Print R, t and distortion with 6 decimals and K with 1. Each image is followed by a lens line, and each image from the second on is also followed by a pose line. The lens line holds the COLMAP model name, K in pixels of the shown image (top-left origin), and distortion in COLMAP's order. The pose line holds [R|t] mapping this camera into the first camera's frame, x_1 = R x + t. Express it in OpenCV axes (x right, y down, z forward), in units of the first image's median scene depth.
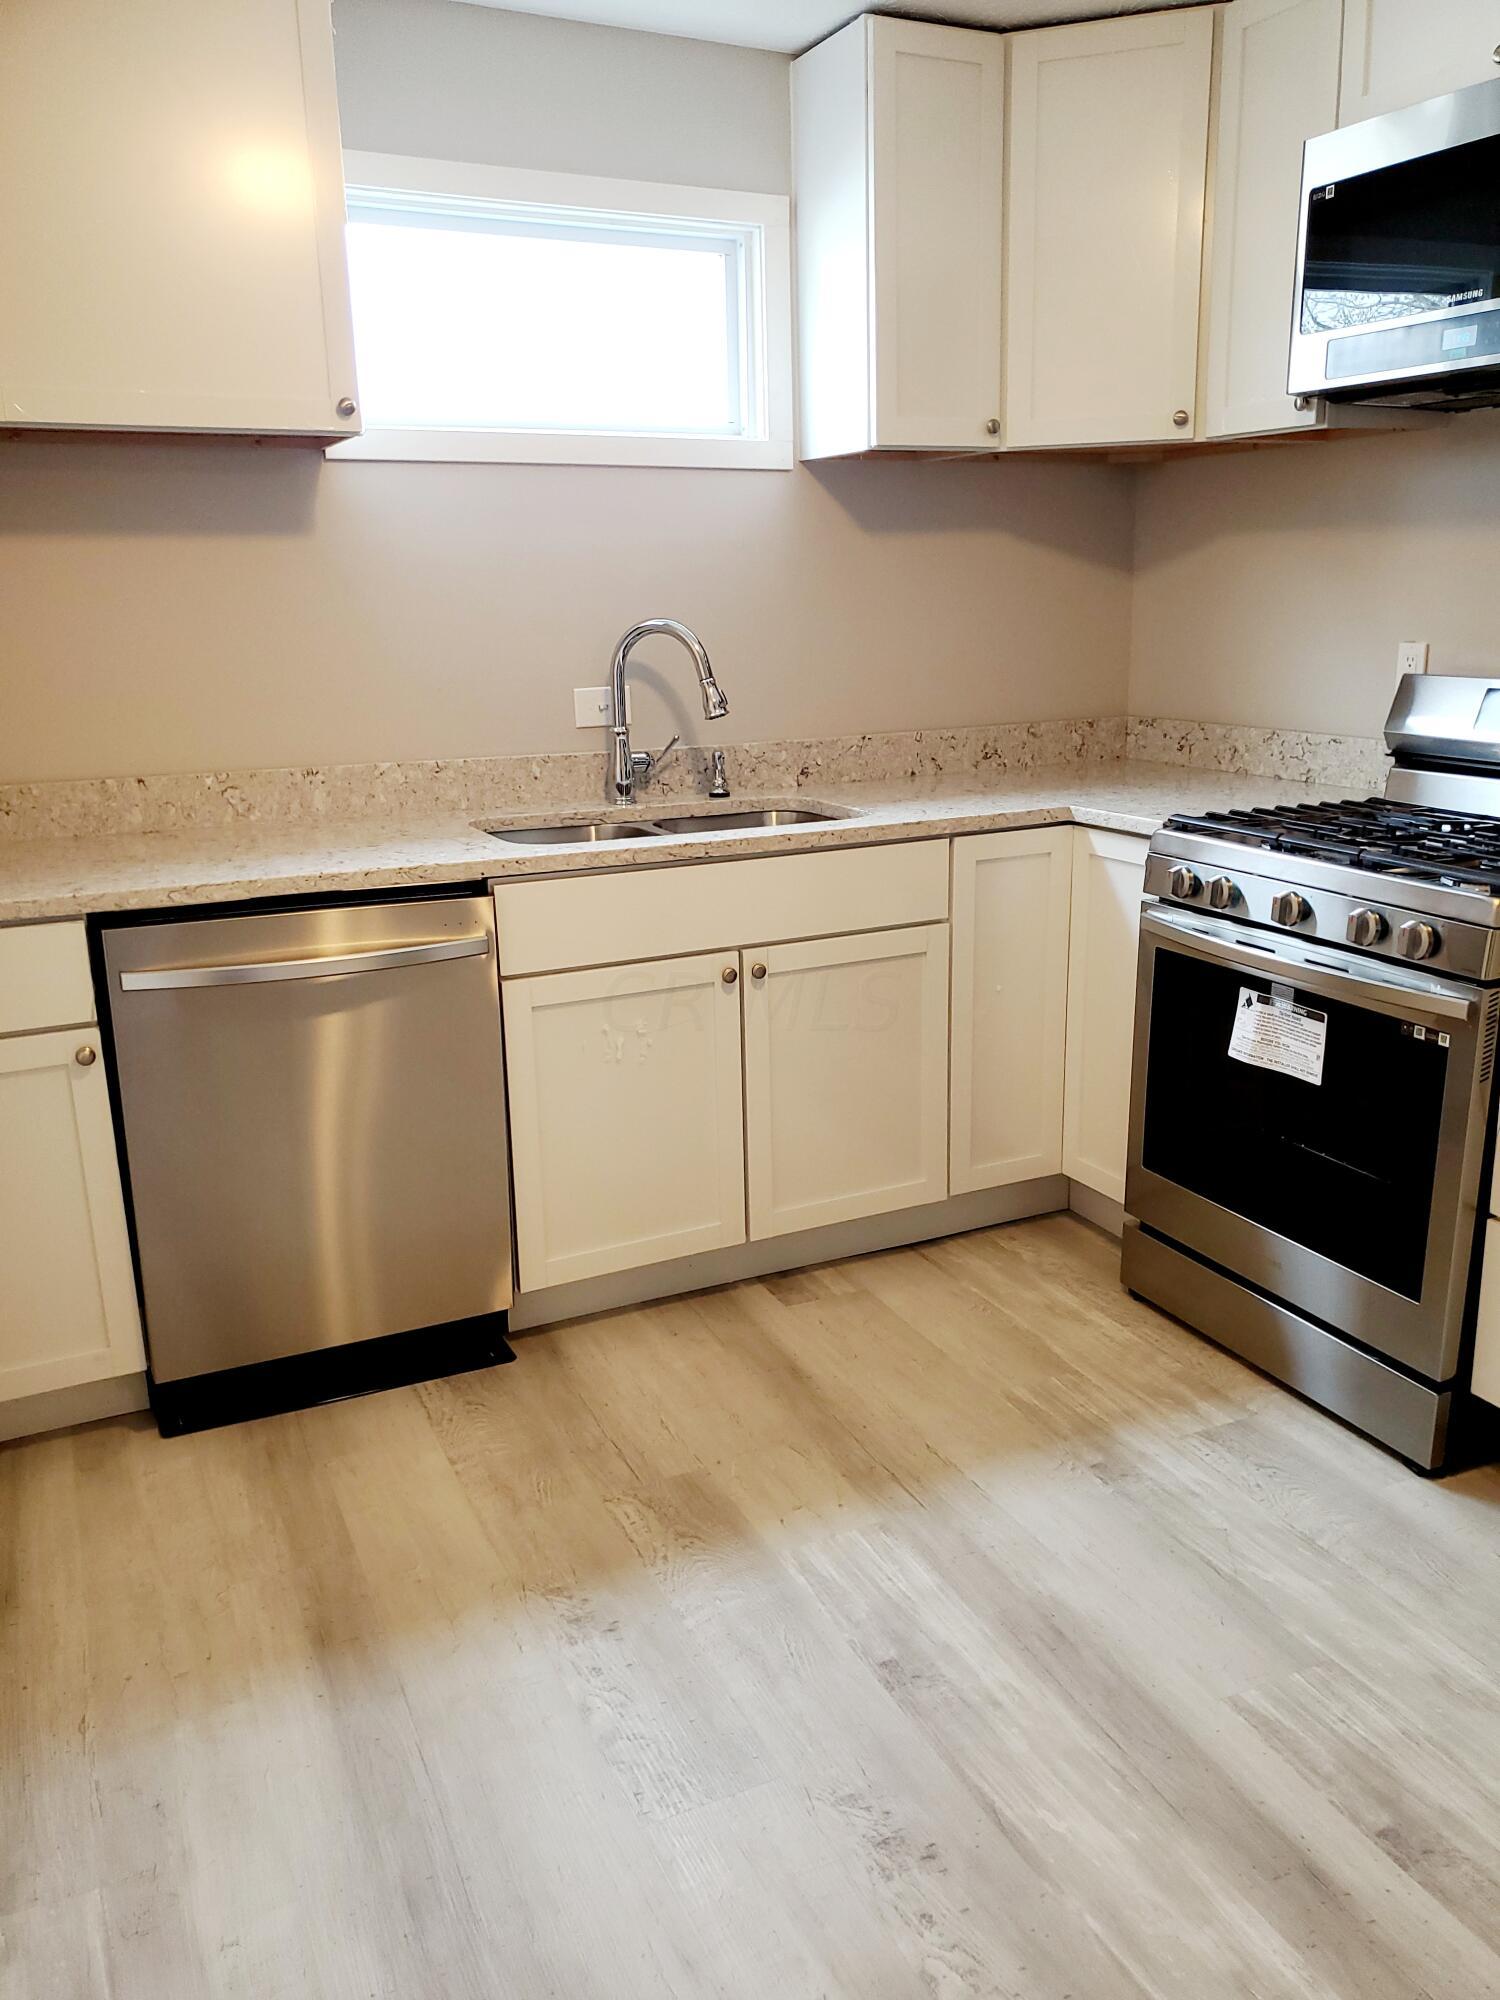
lens RADIAL K [[1550.4, 0, 750.0], [0, 1550.4, 1000.0], [0, 0, 1]] dist [0.005858, -0.001923]
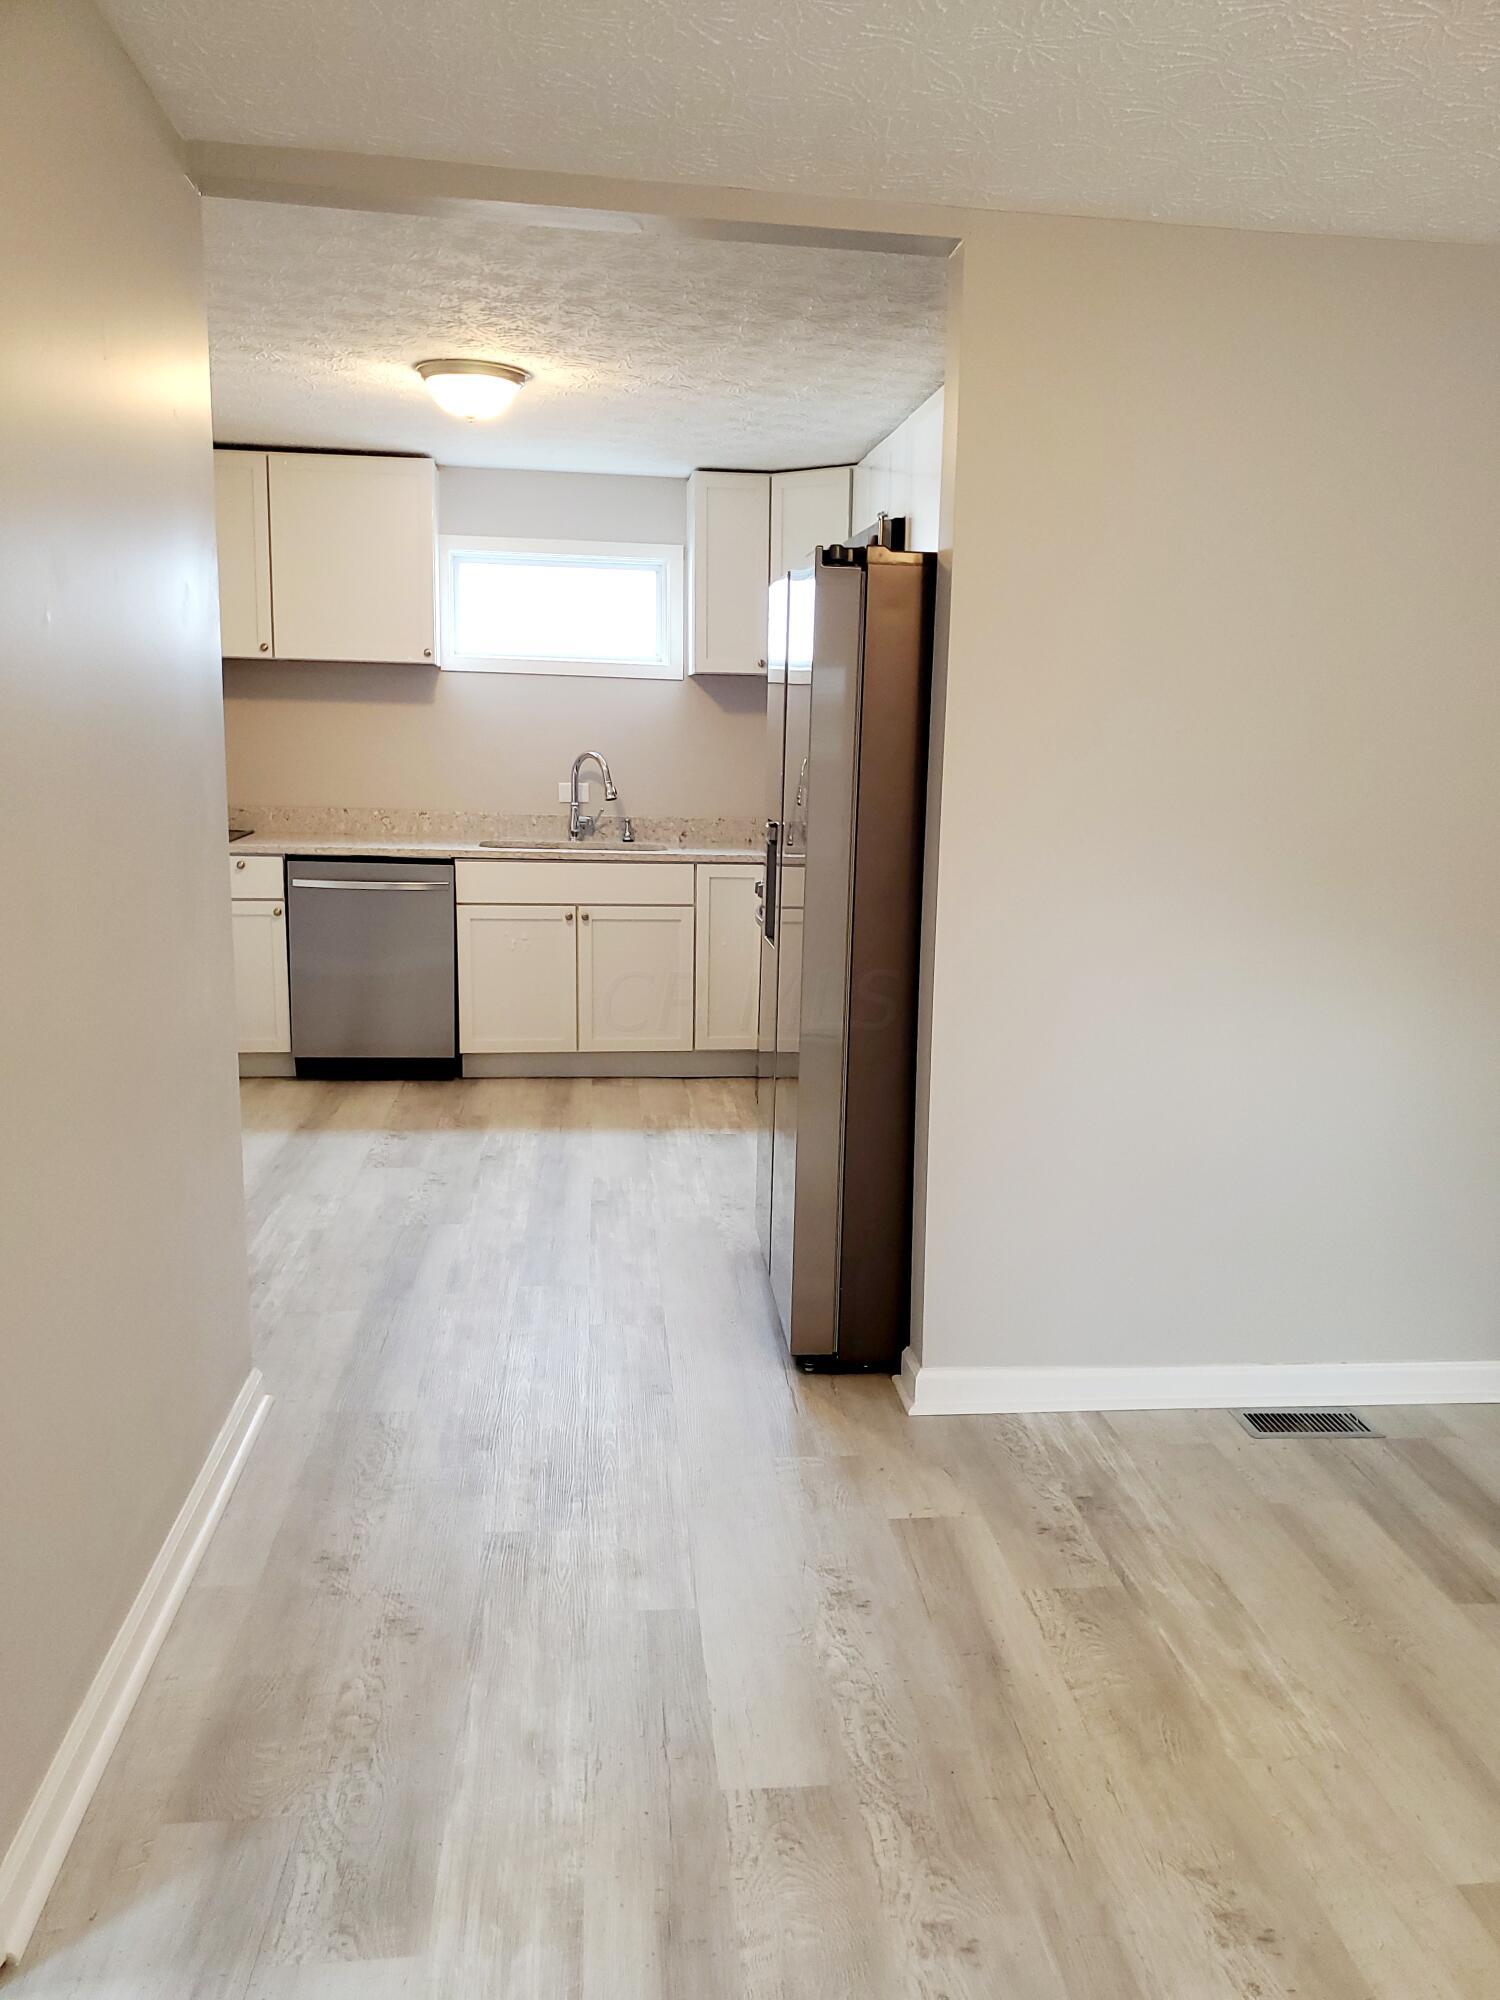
lens RADIAL K [[1458.1, 0, 750.0], [0, 1458.1, 1000.0], [0, 0, 1]] dist [0.090821, -0.001331]
pose [[0.947226, 0.098736, -0.304981, 0.854634], [-0.118670, 0.991798, -0.047483, 0.165555], [0.297791, 0.081169, 0.951174, -0.844234]]
